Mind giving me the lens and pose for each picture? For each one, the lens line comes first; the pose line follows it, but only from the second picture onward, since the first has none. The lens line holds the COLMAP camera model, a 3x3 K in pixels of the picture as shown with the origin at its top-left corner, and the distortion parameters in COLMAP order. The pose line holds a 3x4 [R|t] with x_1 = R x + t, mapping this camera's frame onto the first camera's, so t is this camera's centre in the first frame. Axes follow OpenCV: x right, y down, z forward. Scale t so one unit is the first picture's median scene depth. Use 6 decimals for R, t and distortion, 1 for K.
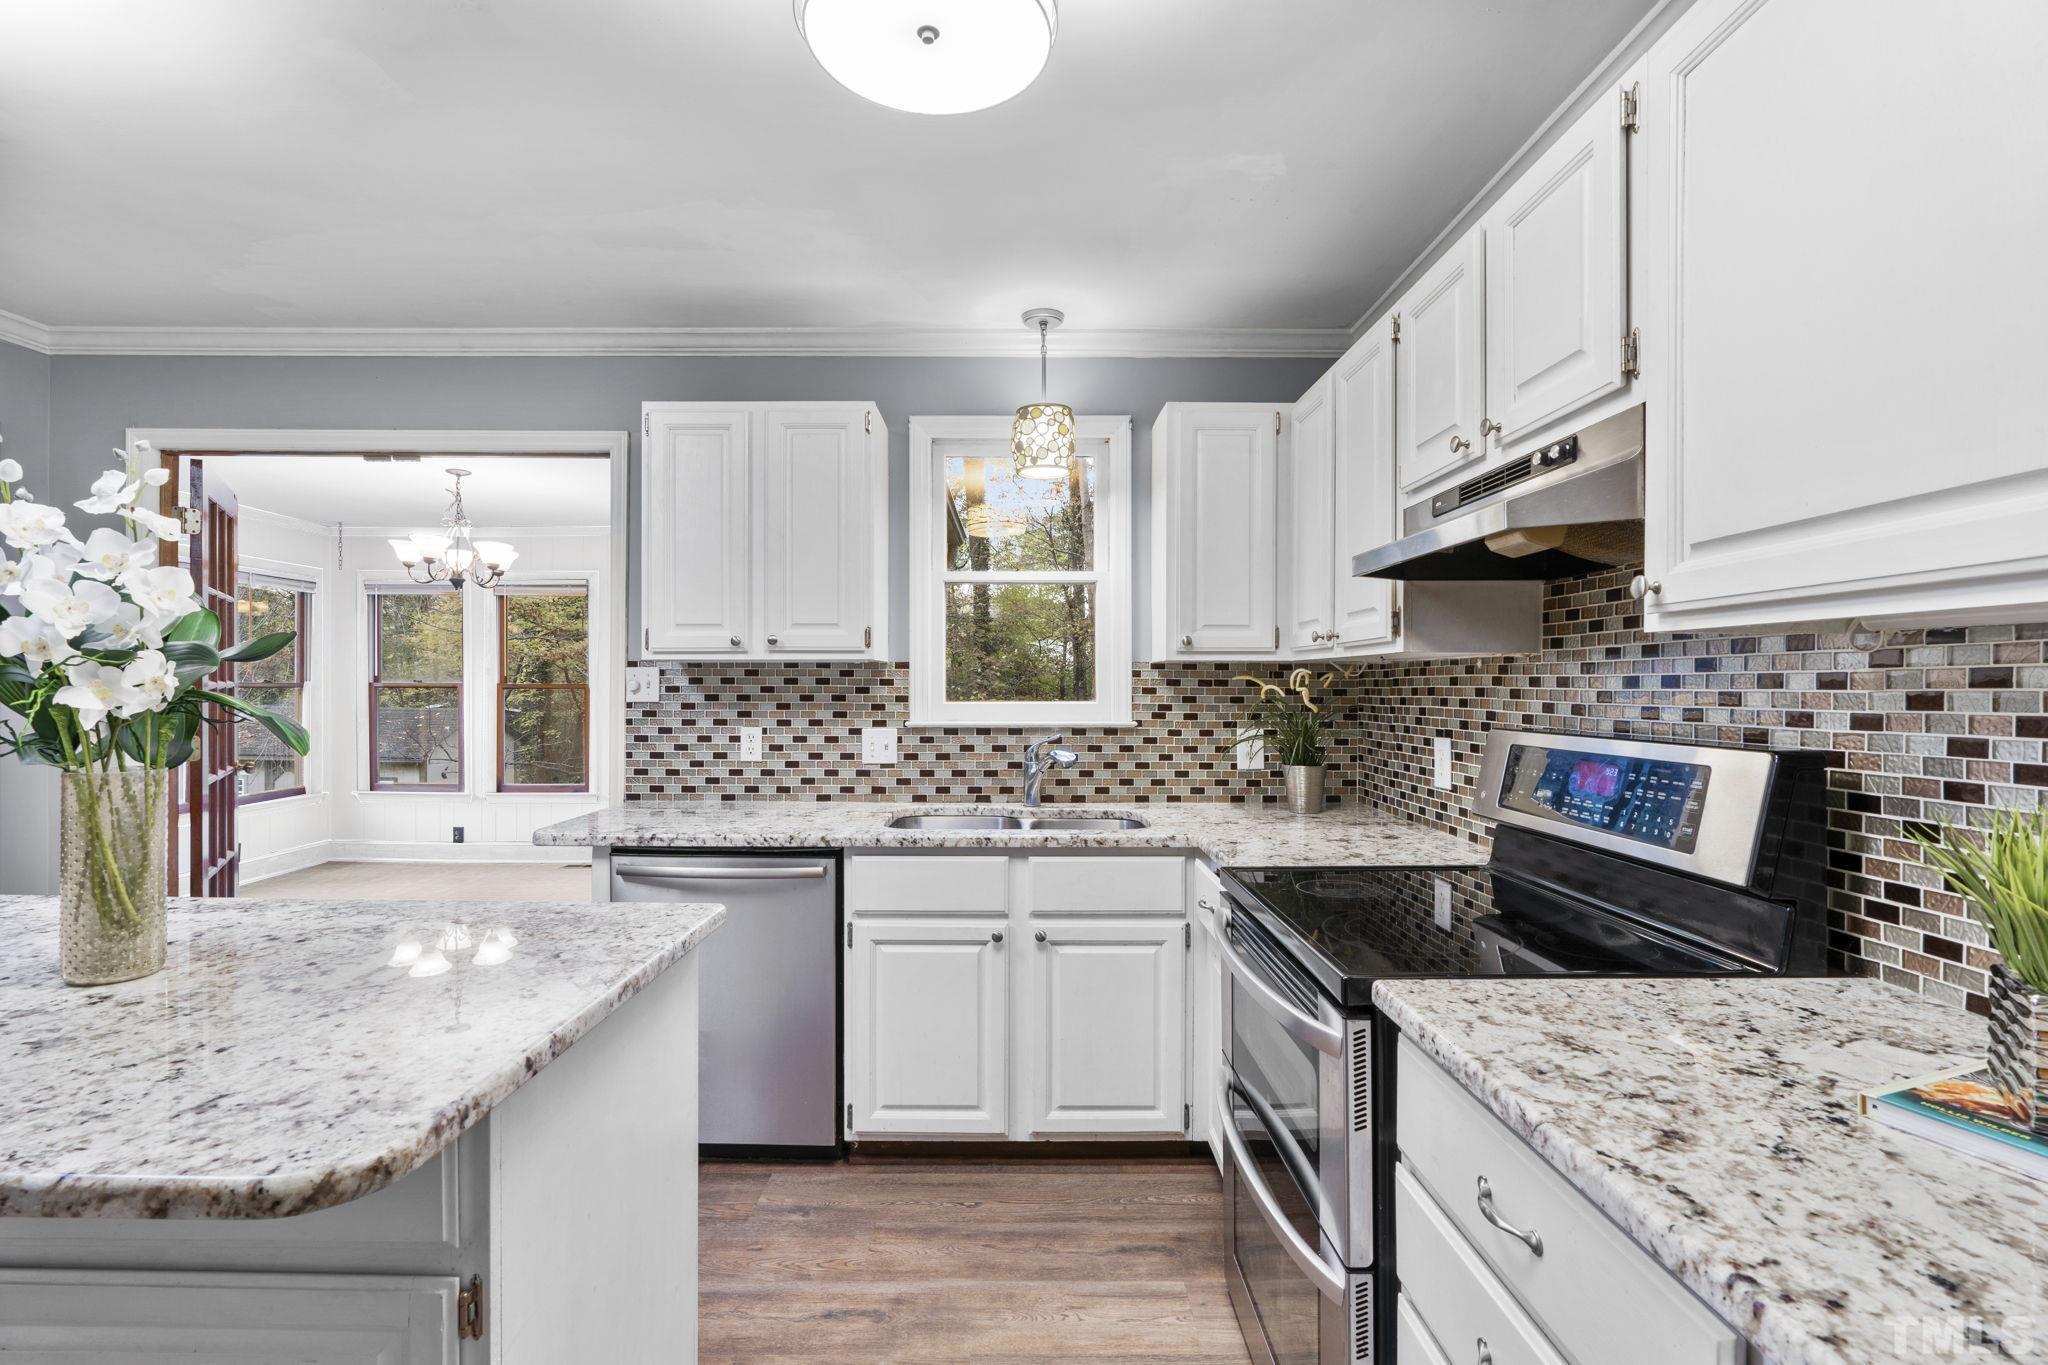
lens RADIAL K [[937.3, 0, 1024.0], [0, 937.3, 689.0], [0, 0, 1]] dist [-0.002693, -0.000488]
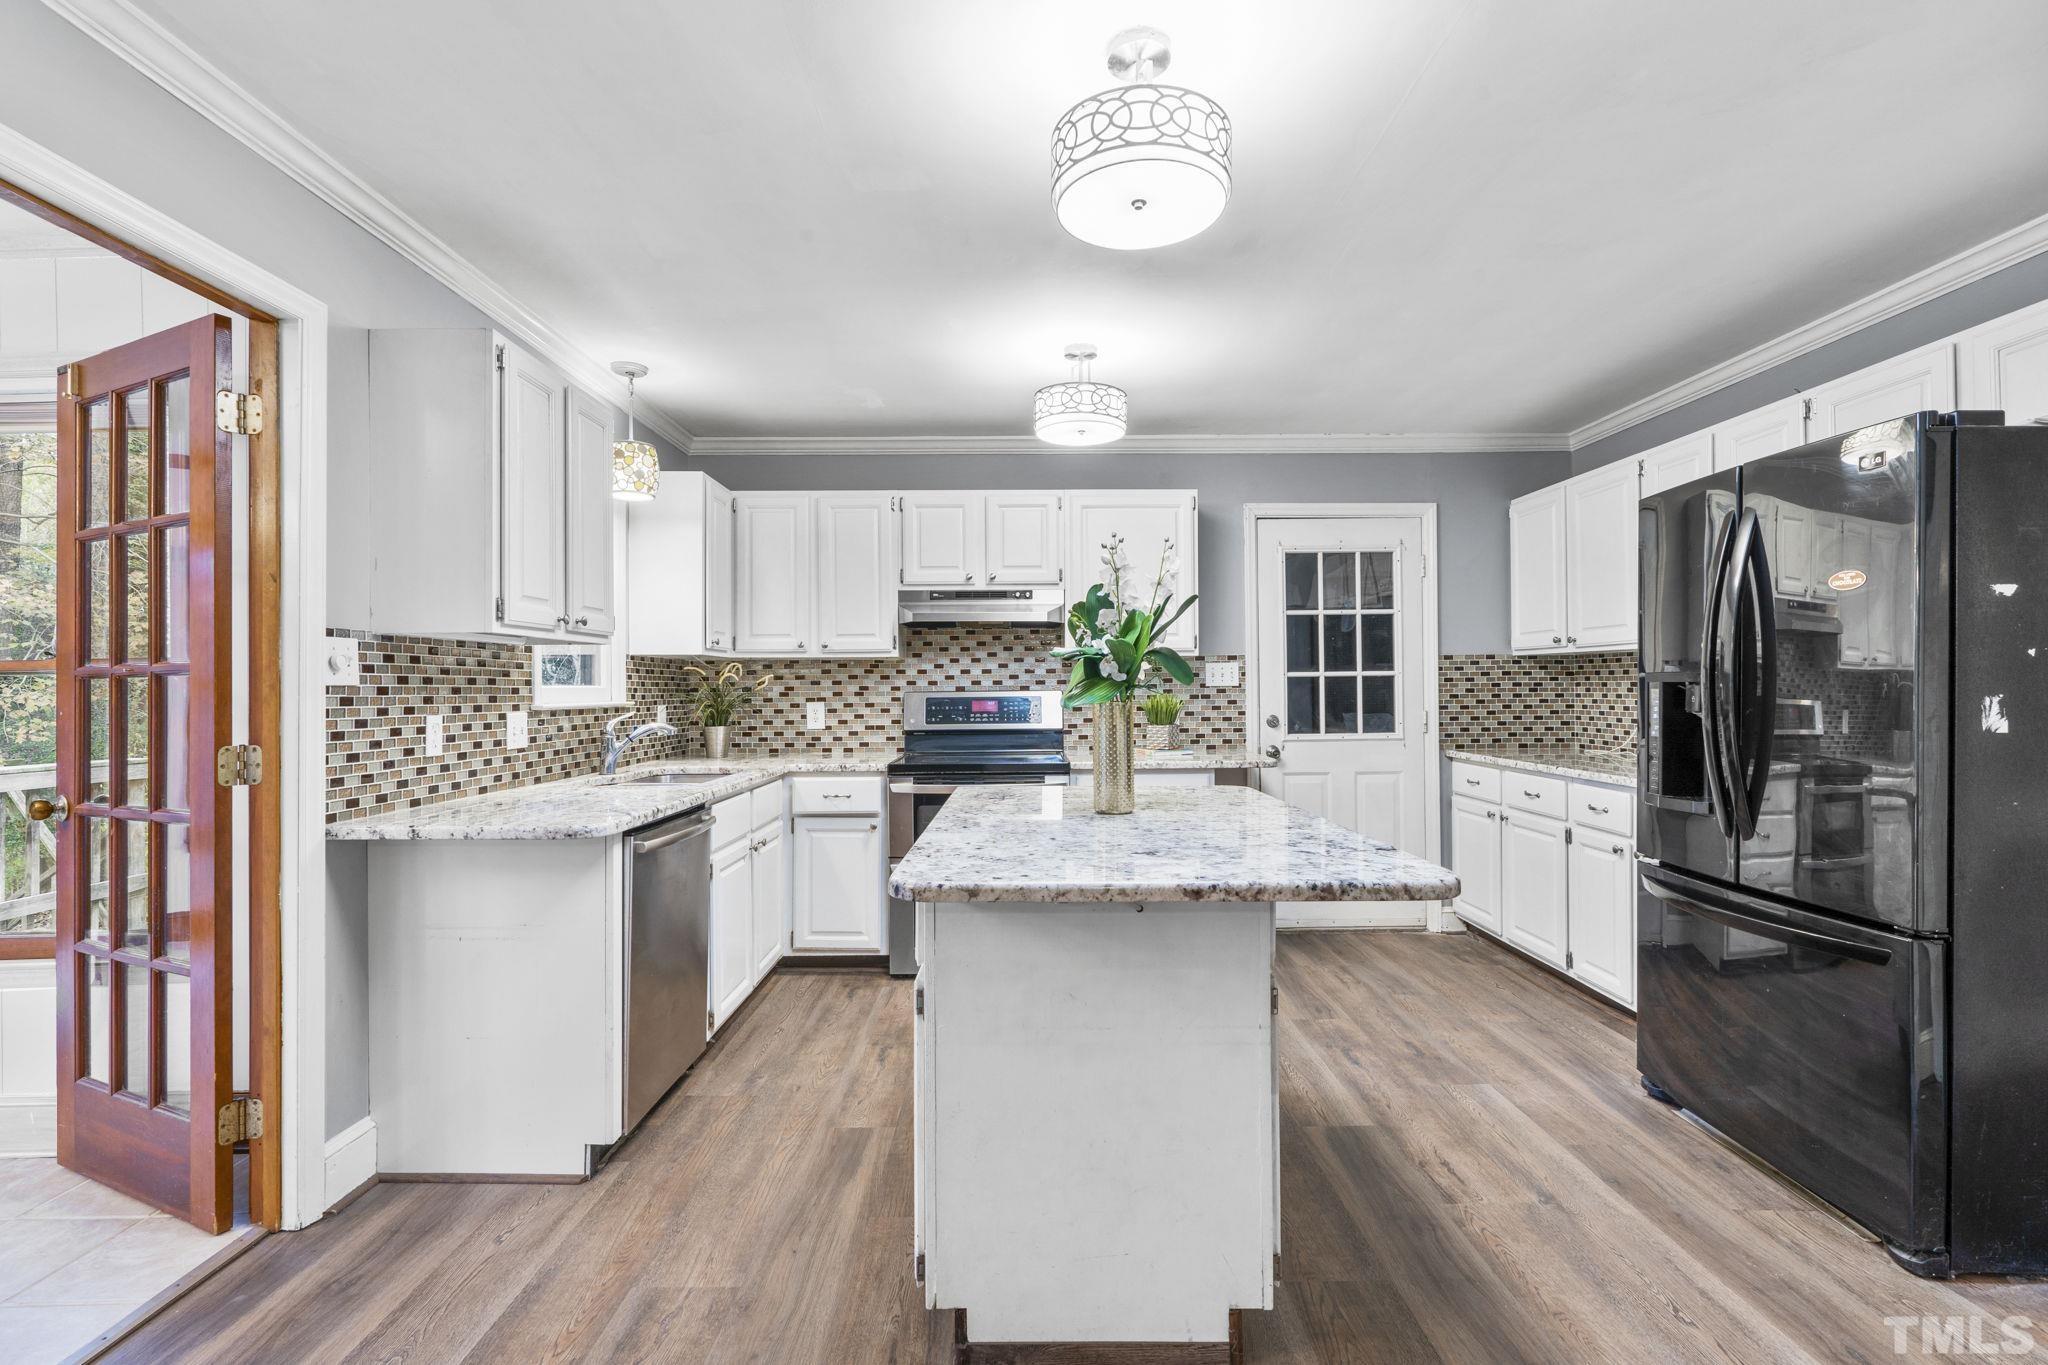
lens RADIAL K [[937.3, 0, 1024.0], [0, 937.3, 689.0], [0, 0, 1]] dist [-0.002693, -0.000488]
pose [[-0.003715, -0.002245, 0.999991, -1.133648], [0.012534, 0.999919, 0.002291, 0.021545], [-0.999915, 0.012542, -0.003687, 0.472628]]
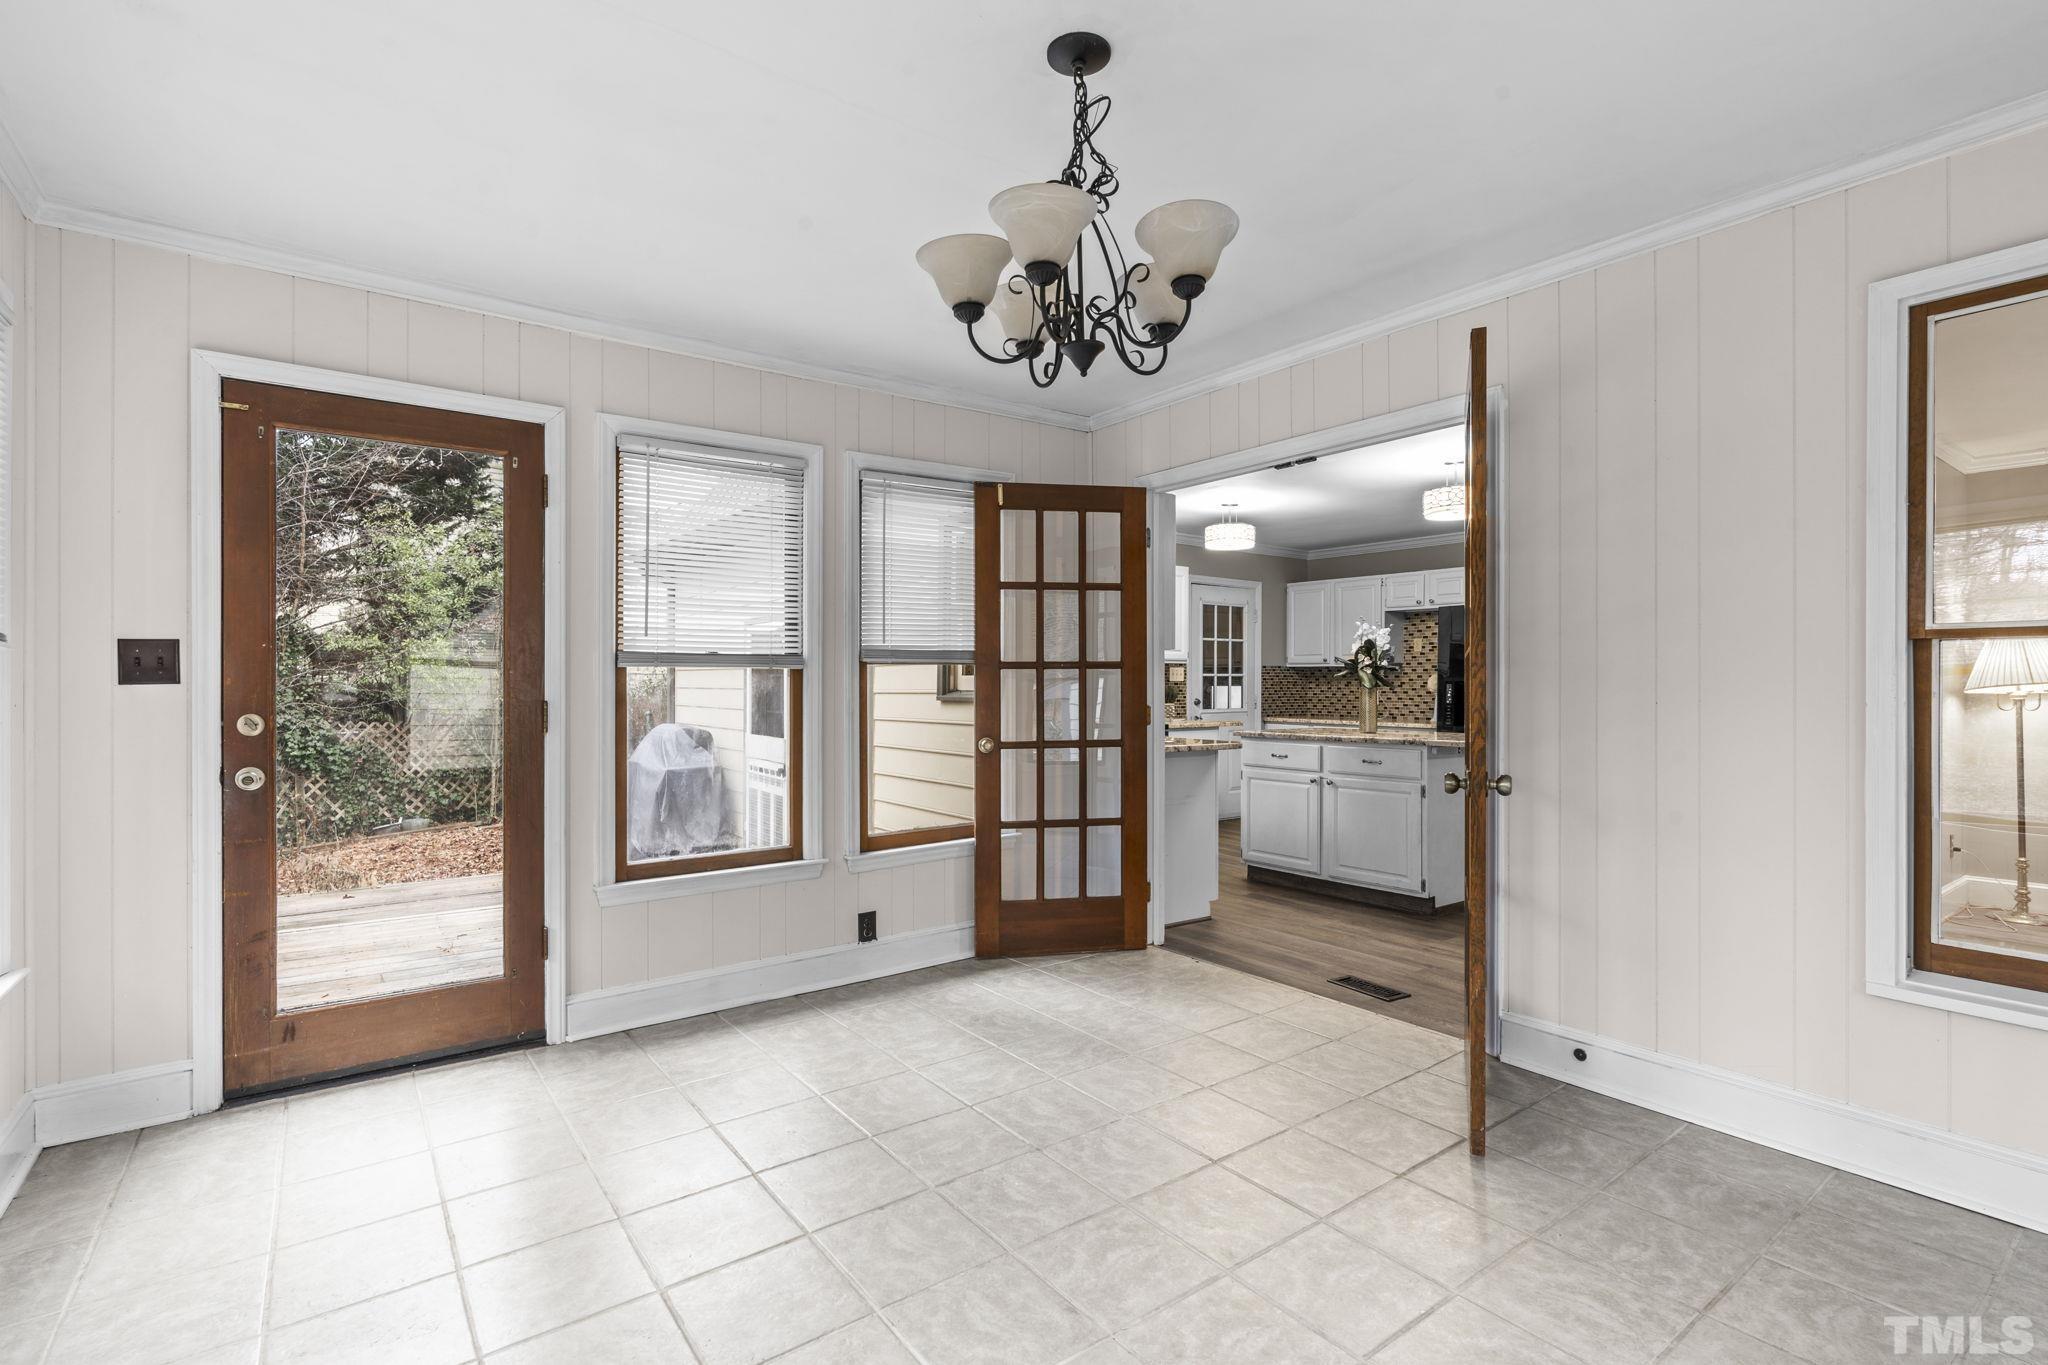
lens RADIAL K [[960.1, 0, 1024.0], [0, 960.1, 682.5], [0, 0, 1]] dist [-0.002725, -0.000434]
pose [[-0.597762, -0.003127, 0.801667, -1.466963], [-0.000224, 0.999993, 0.003734, 0.018547], [-0.801673, 0.002052, -0.597759, 2.026516]]
